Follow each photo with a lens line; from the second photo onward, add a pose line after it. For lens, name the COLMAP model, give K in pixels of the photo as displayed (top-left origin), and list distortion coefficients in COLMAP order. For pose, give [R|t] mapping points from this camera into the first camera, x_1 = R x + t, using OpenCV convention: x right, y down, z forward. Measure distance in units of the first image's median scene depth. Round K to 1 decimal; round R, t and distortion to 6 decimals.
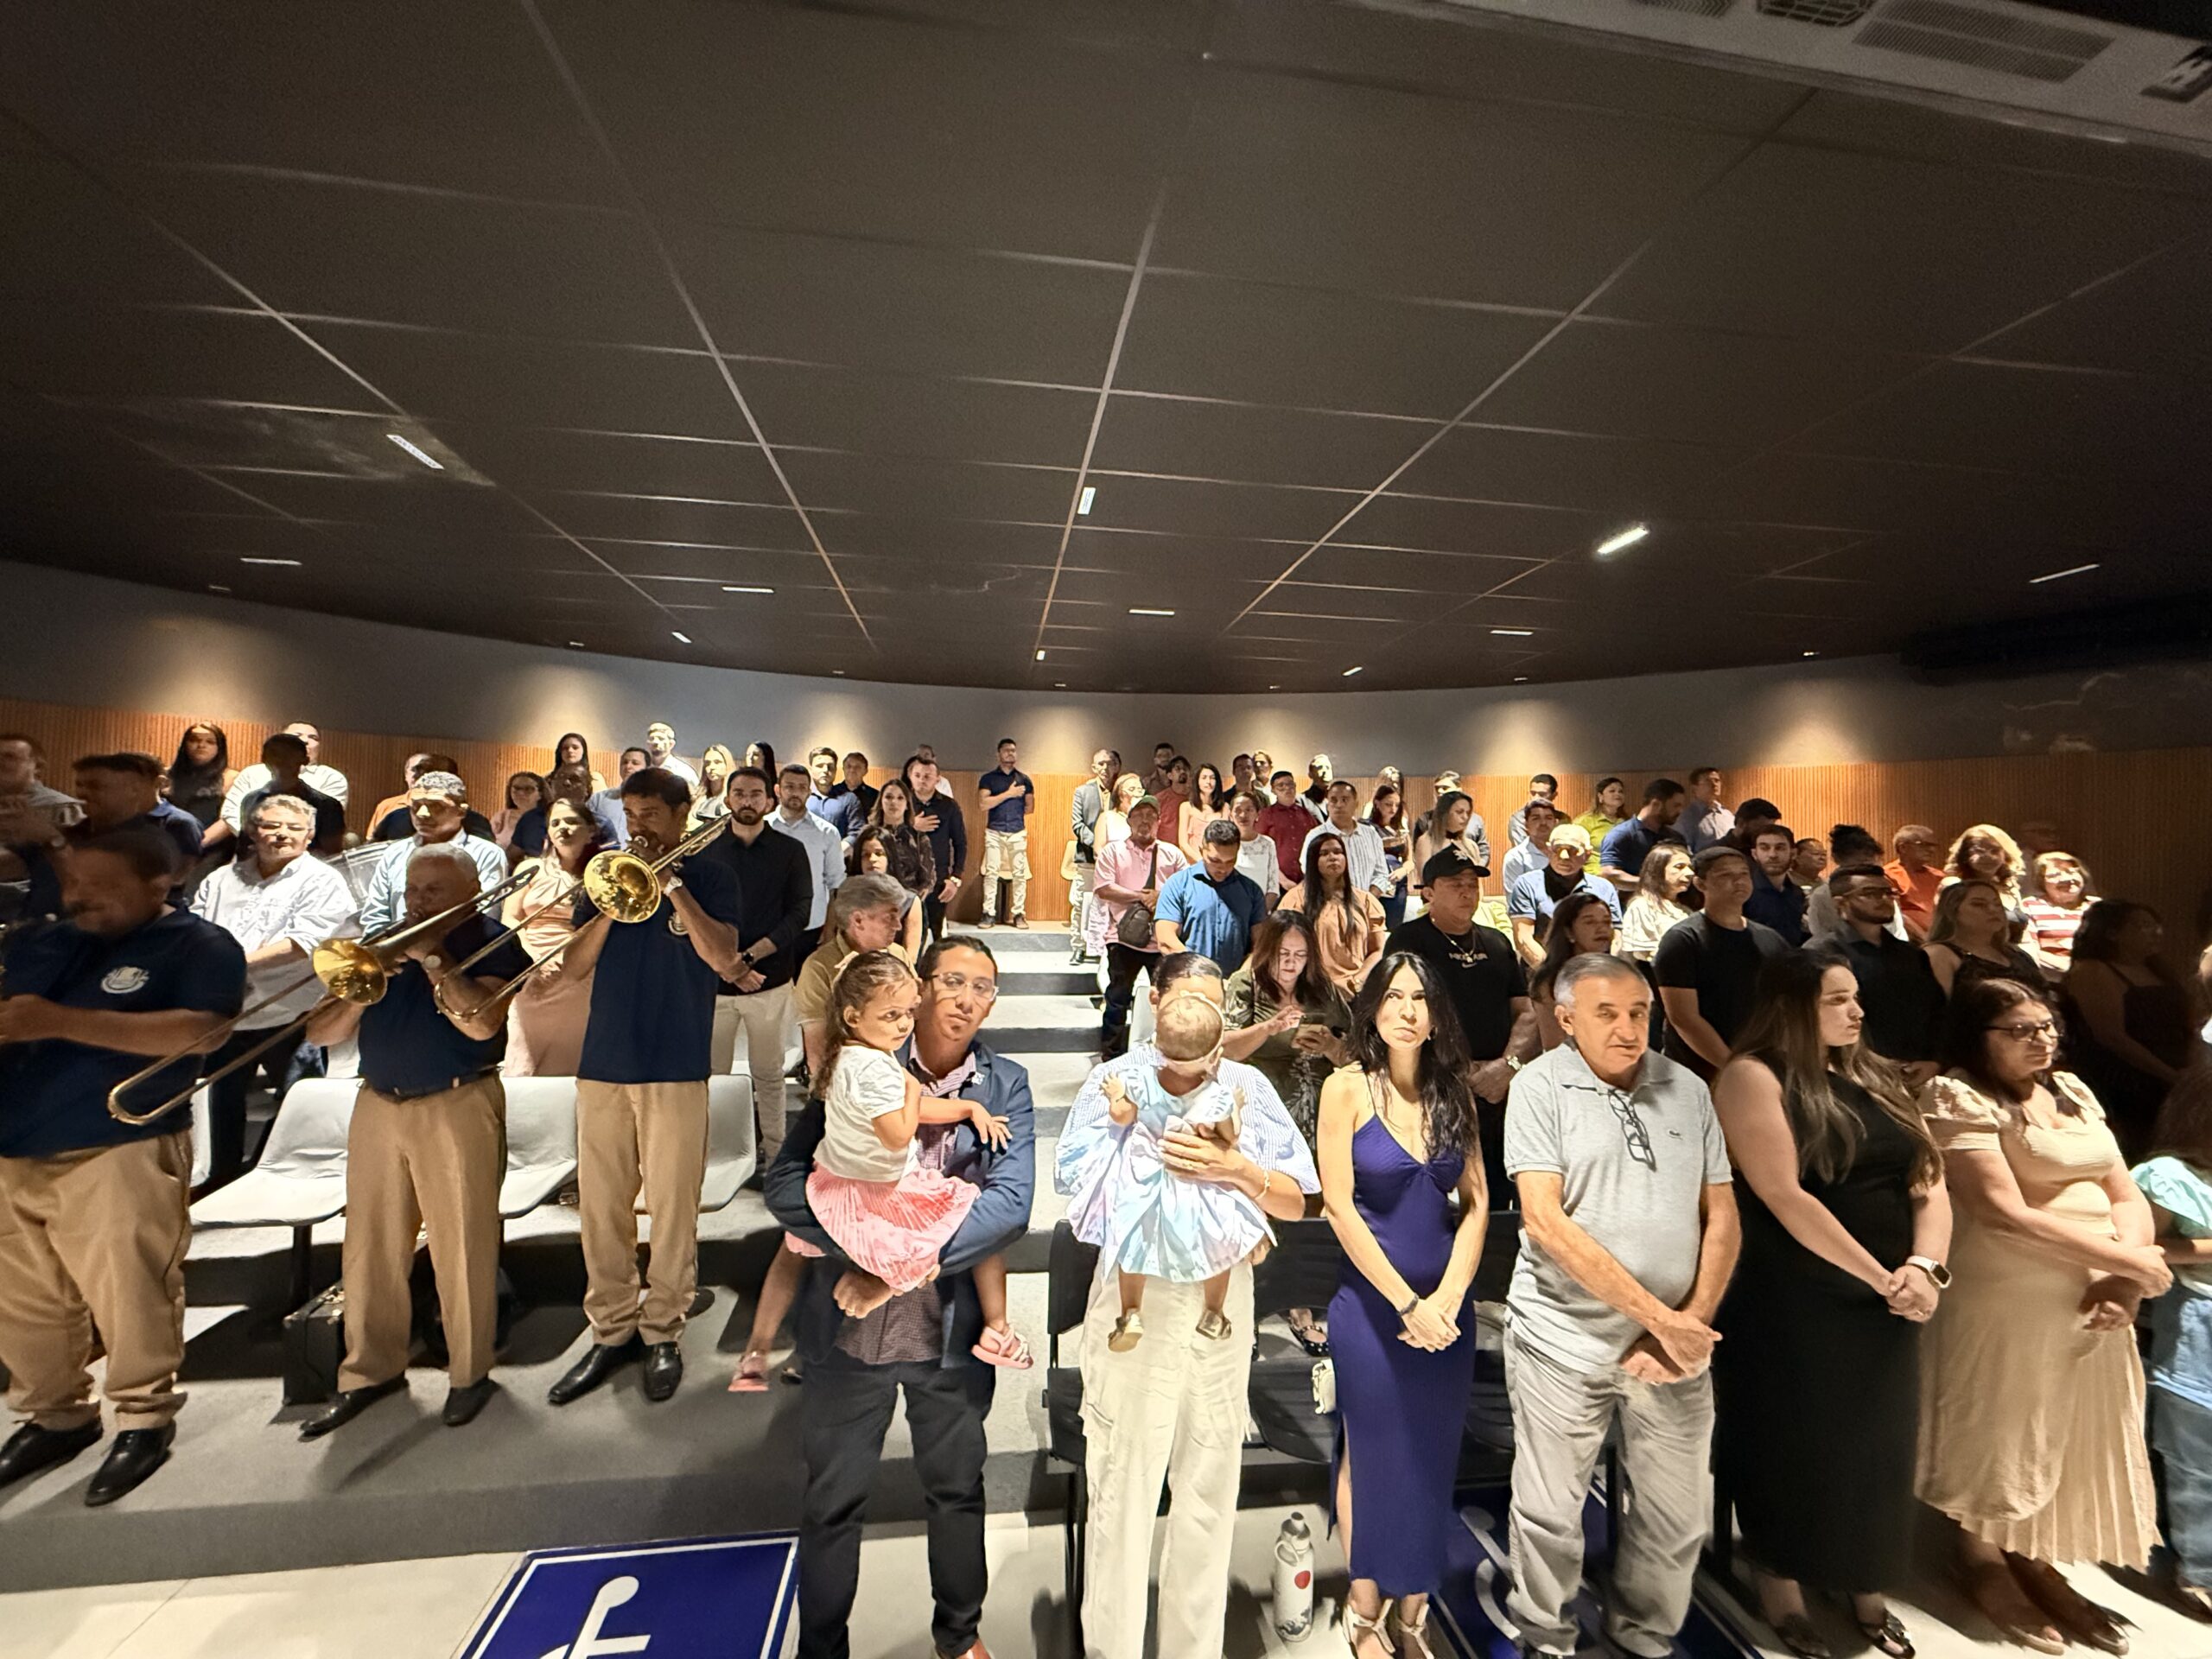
lens RADIAL K [[884.5, 0, 1106.1], [0, 884.5, 831.7], [0, 0, 1]] dist [-0.000797, 0.000751]
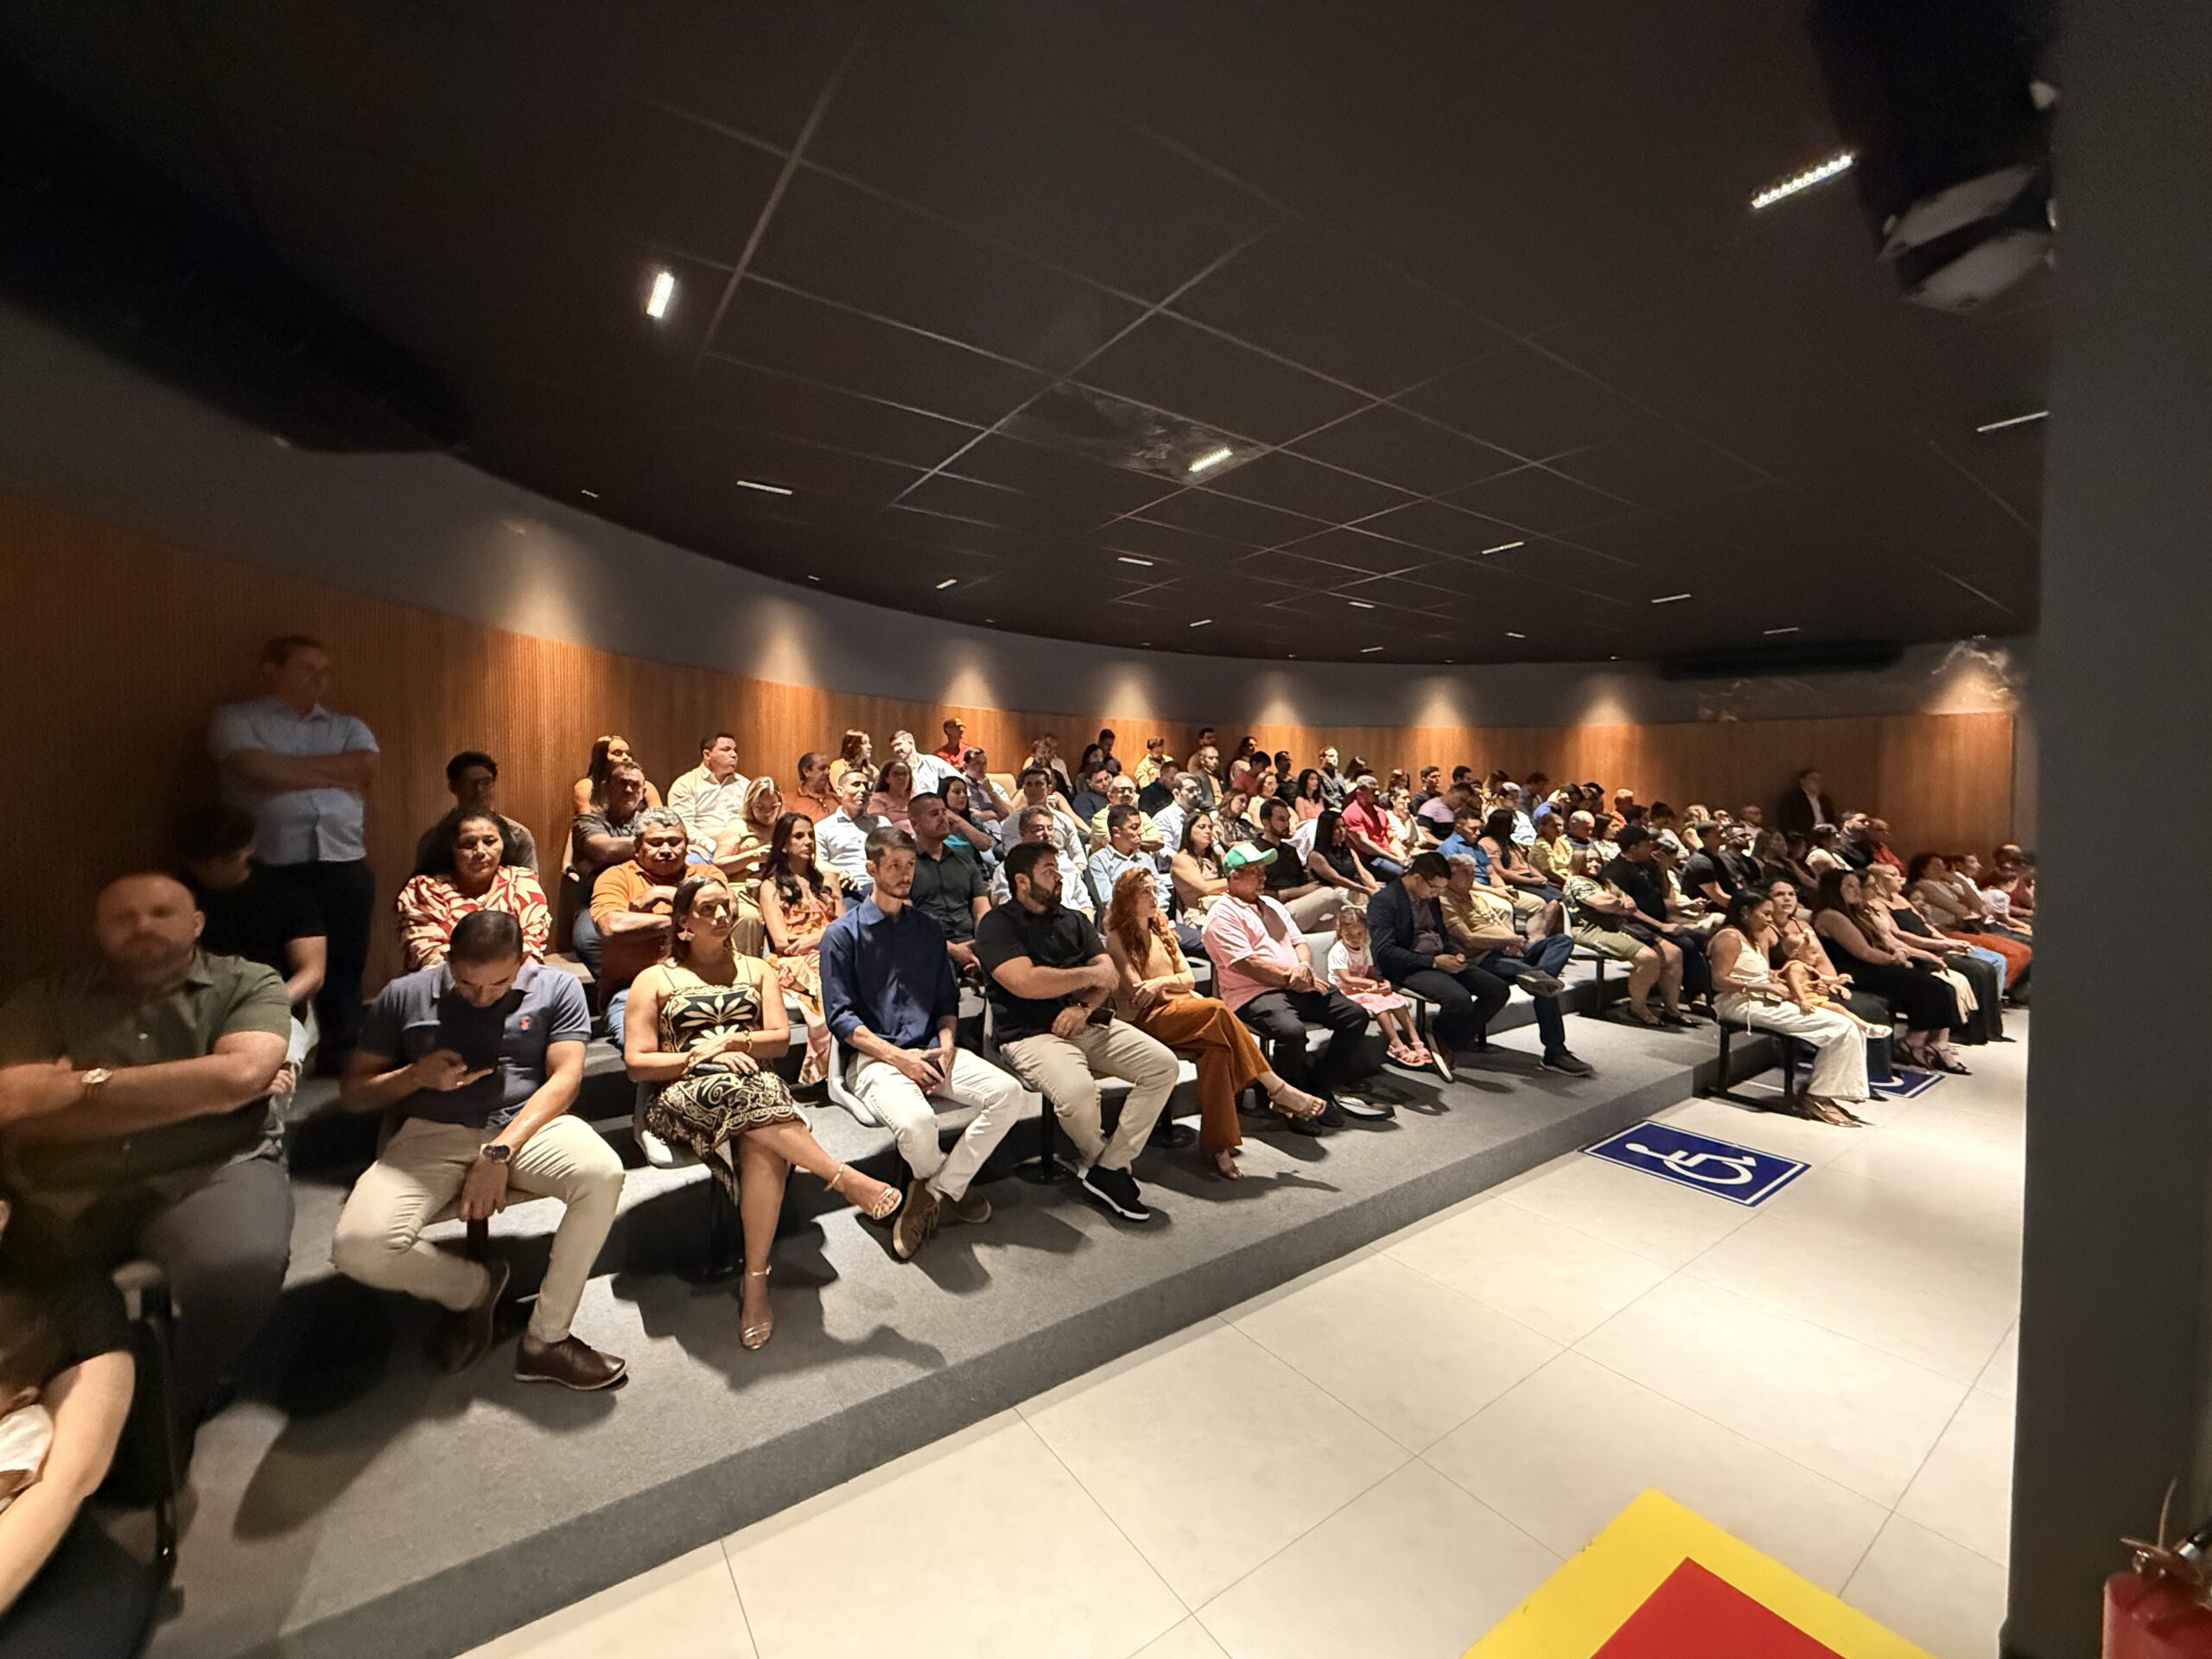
lens RADIAL K [[884.1, 0, 1108.5], [0, 884.1, 831.7], [0, 0, 1]] dist [0.001221, -0.000035]
pose [[0.888609, -0.035238, 0.457310, -0.909687], [0.007215, 0.997995, 0.062880, 0.013701], [-0.458609, -0.052576, 0.887082, -0.056995]]
